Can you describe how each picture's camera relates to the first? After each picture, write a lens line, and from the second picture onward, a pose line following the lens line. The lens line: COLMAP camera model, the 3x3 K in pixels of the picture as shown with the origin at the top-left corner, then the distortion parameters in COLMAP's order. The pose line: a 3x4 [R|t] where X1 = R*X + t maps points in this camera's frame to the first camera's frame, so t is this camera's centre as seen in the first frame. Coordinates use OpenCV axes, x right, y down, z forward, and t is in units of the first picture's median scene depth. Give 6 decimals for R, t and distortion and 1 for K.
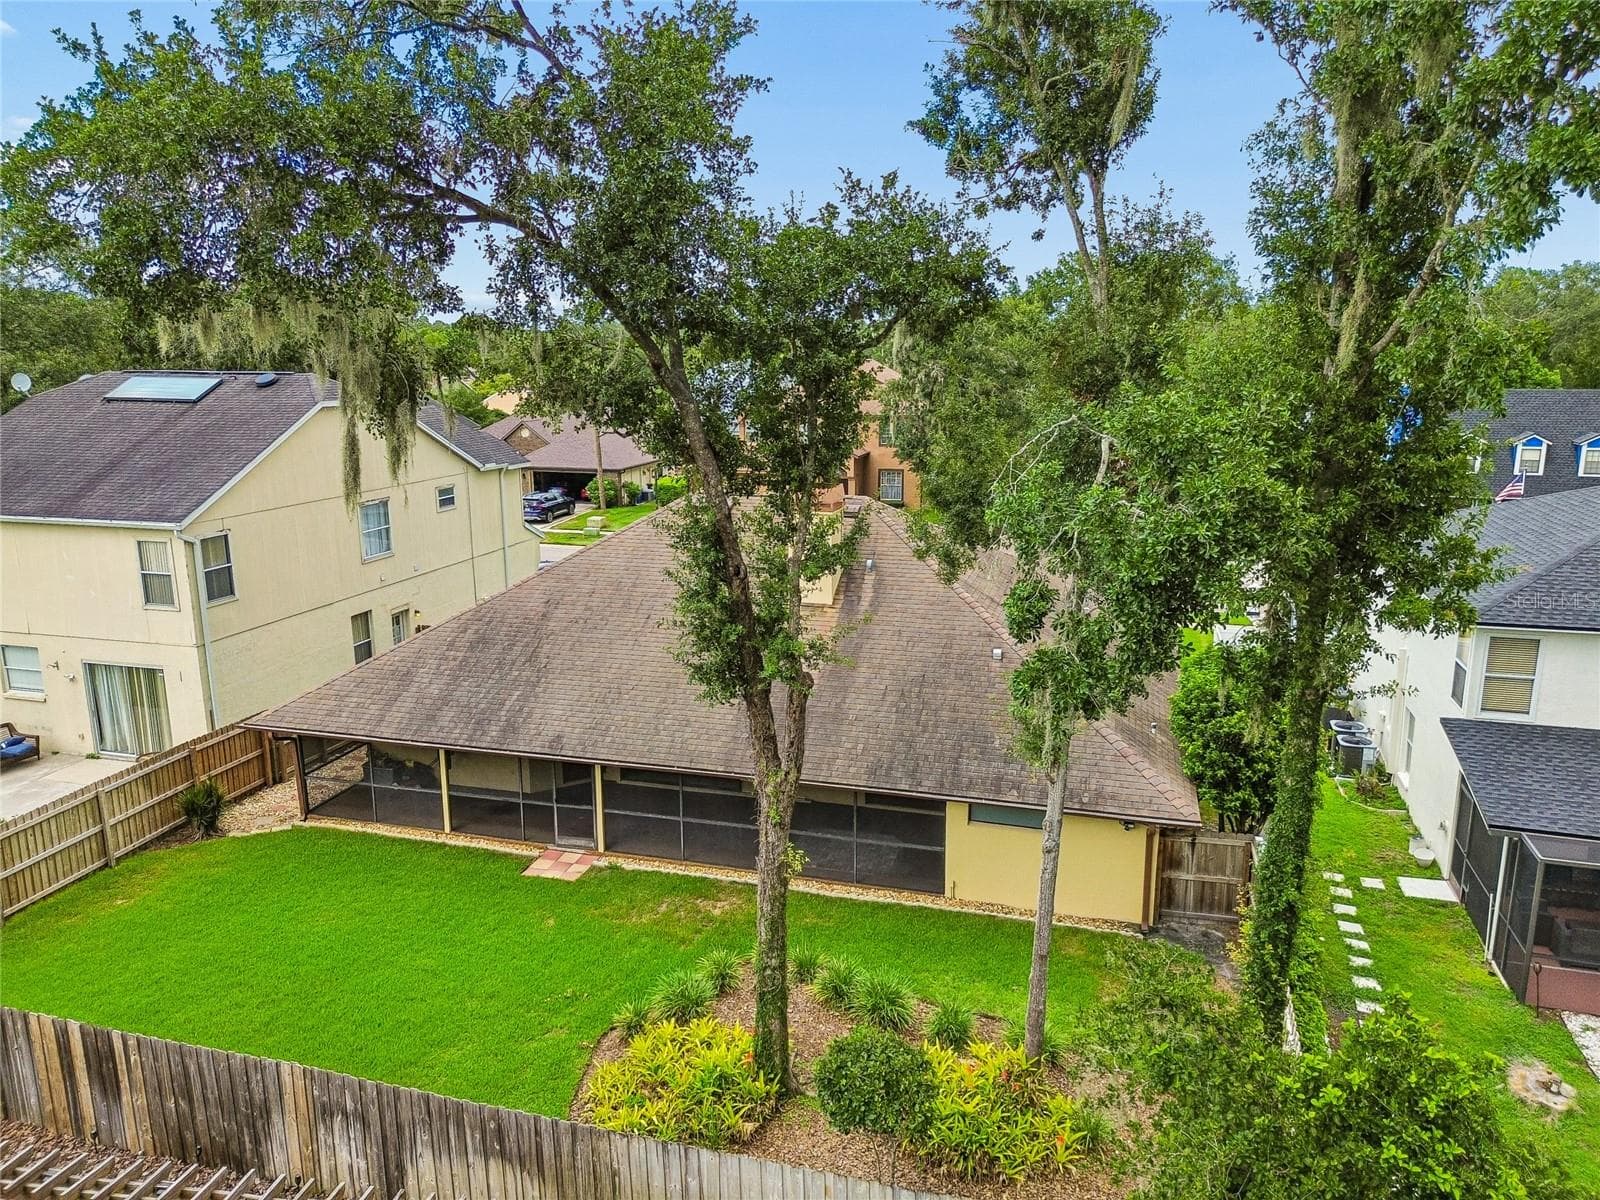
lens RADIAL K [[1125.0, 0, 817.2], [0, 1125.0, 597.0], [0, 0, 1]] dist [0.046652, -0.044616]
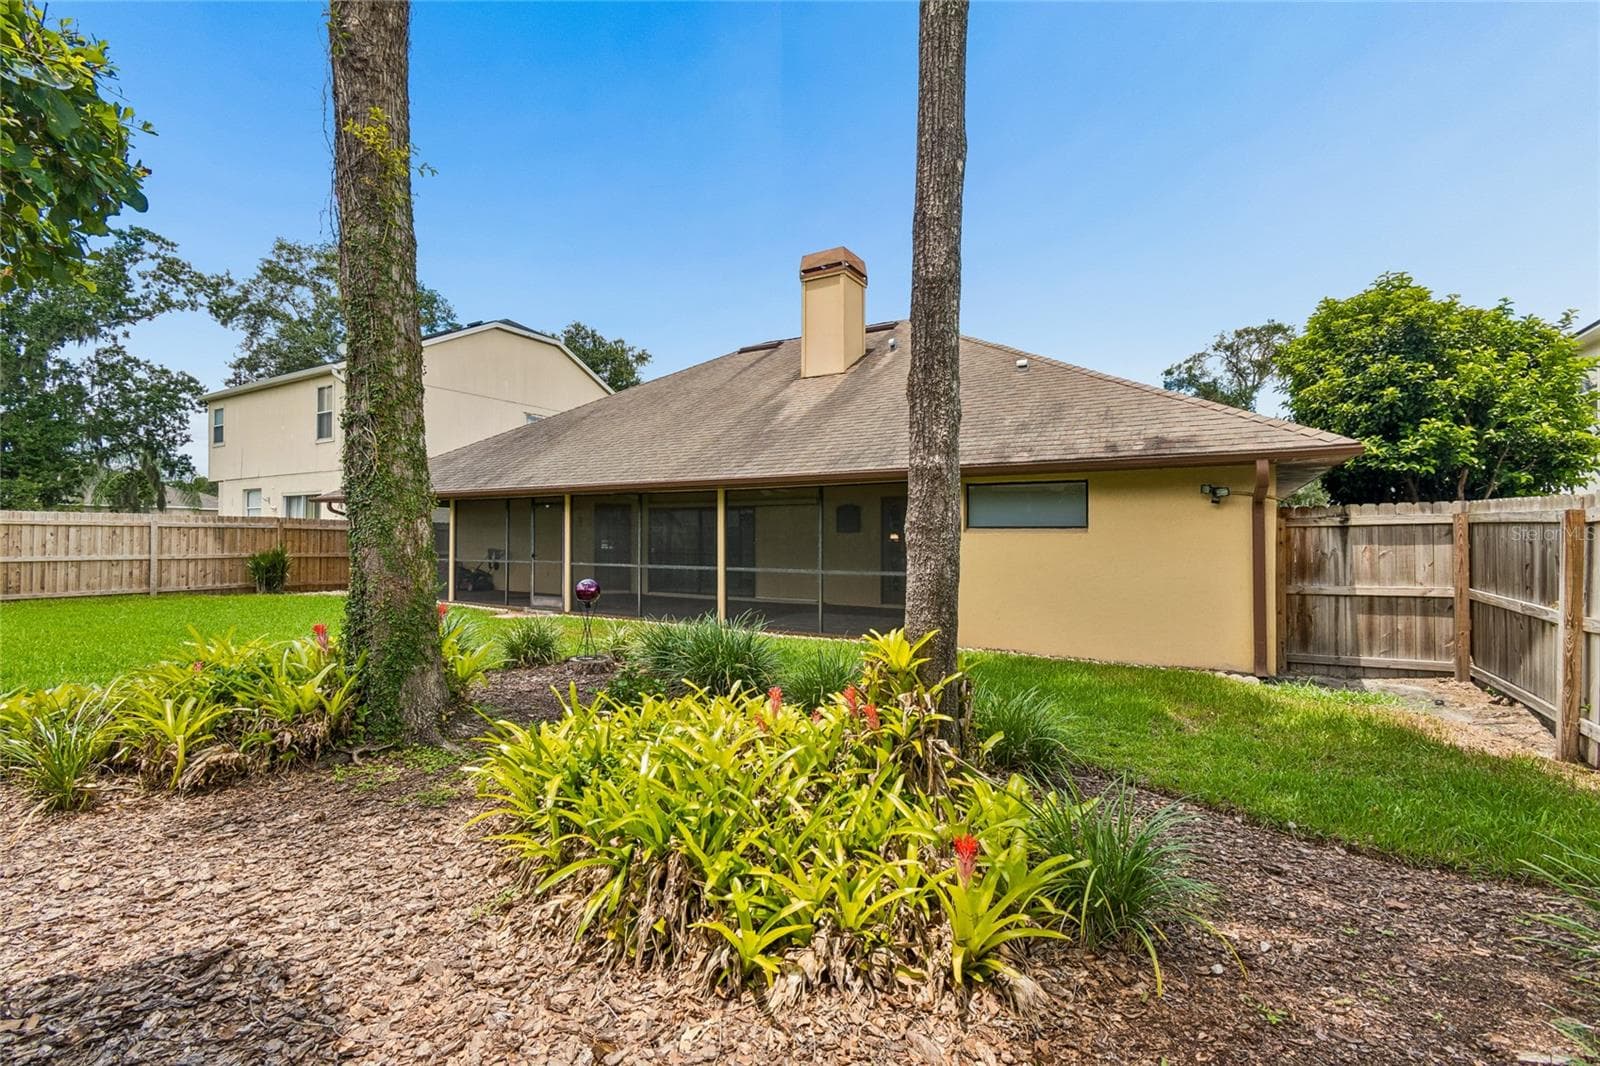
lens RADIAL K [[705.8, 0, 800.0], [0, 705.8, 533.0], [0, 0, 1]] dist [-0.003244, 0.000450]
pose [[0.964038, 0.004277, -0.265729, 0.136444], [-0.064720, 0.973547, -0.219127, 0.275998], [0.257763, 0.228445, 0.938814, 0.506647]]
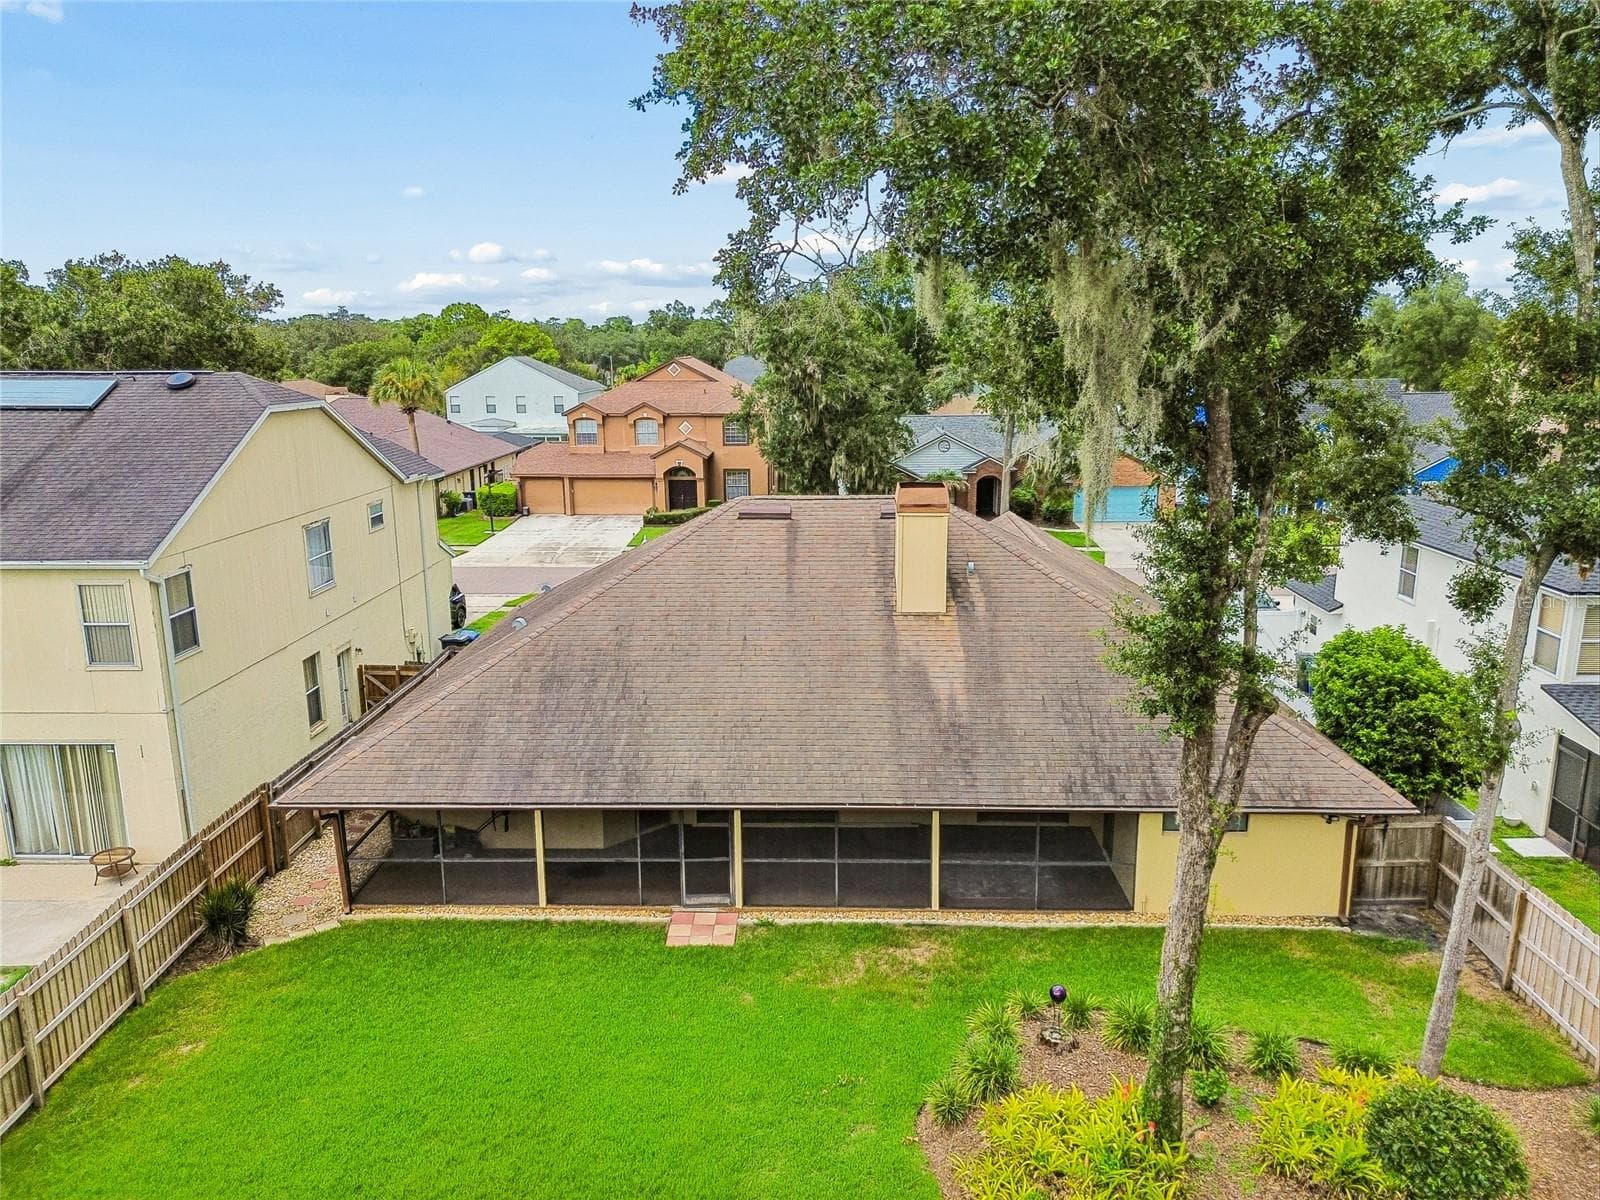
lens RADIAL K [[1125.0, 0, 817.2], [0, 1125.0, 597.0], [0, 0, 1]] dist [0.046652, -0.044616]
pose [[0.969725, -0.057260, 0.237392, -0.328344], [0.057147, 0.998339, 0.007364, -0.020035], [-0.237419, 0.006425, 0.971386, 0.126249]]
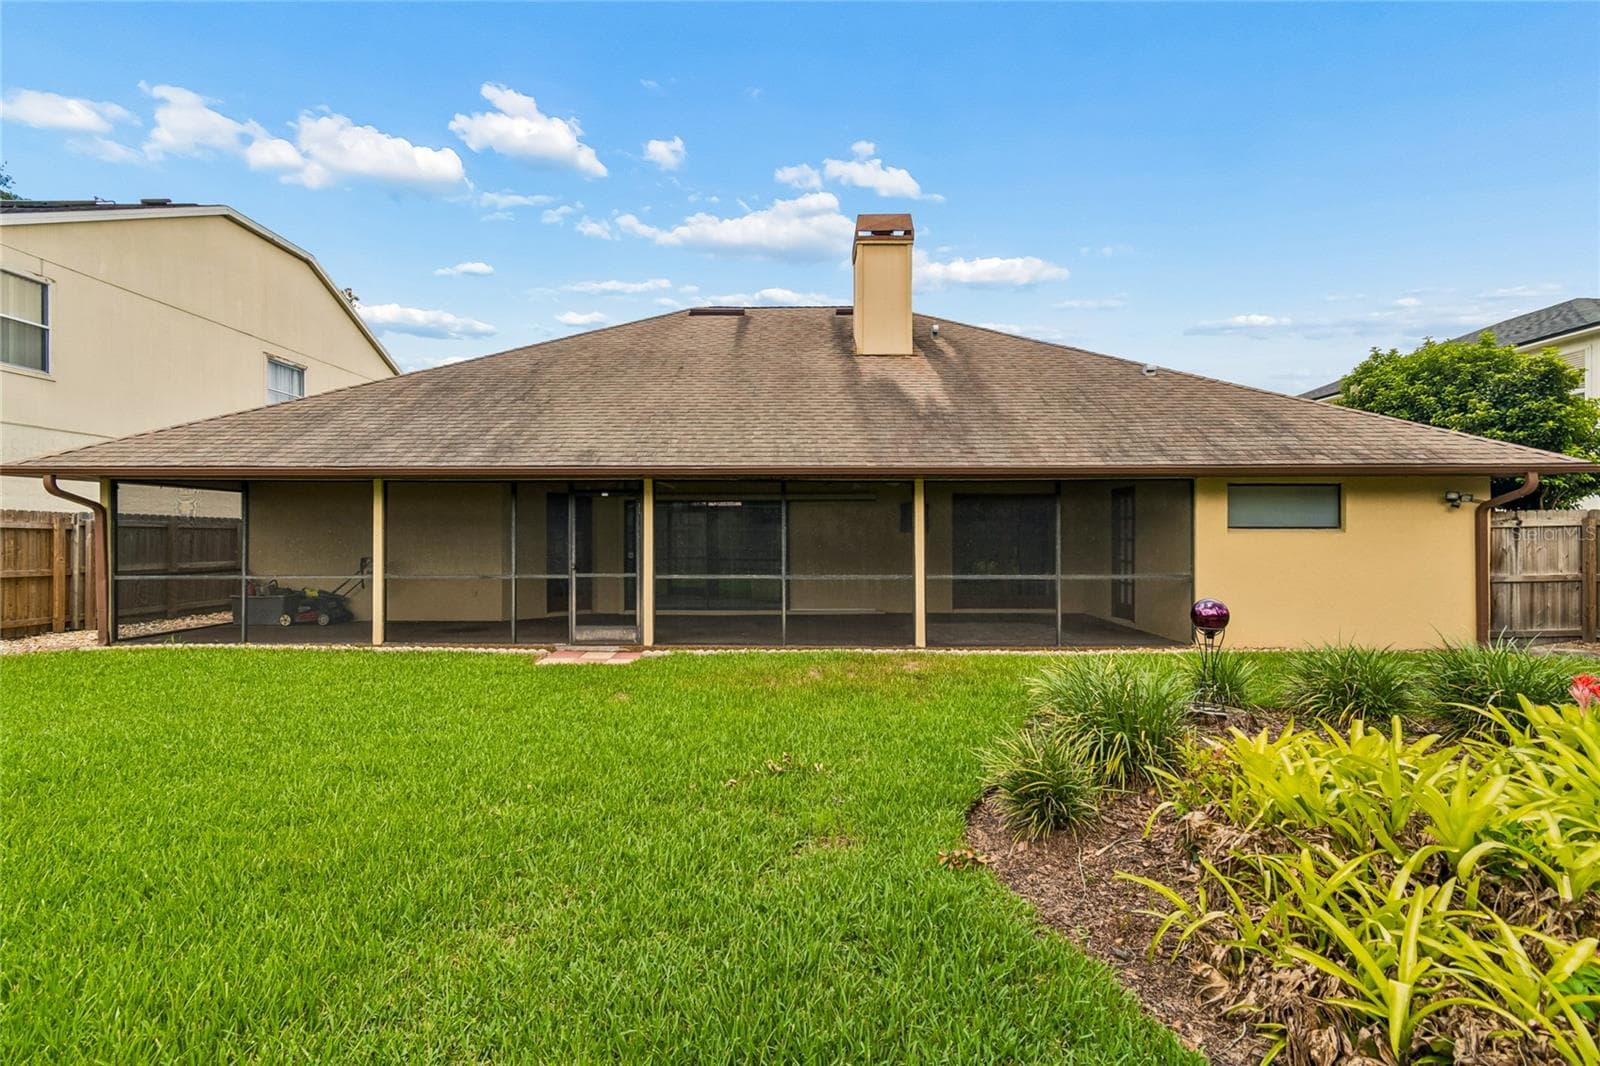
lens RADIAL K [[705.8, 0, 800.0], [0, 705.8, 533.0], [0, 0, 1]] dist [-0.003244, 0.000450]
pose [[0.965688, 0.003588, 0.259680, -0.212497], [0.055550, 0.973909, -0.220034, 0.256378], [-0.253694, 0.226909, 0.940293, 0.593161]]
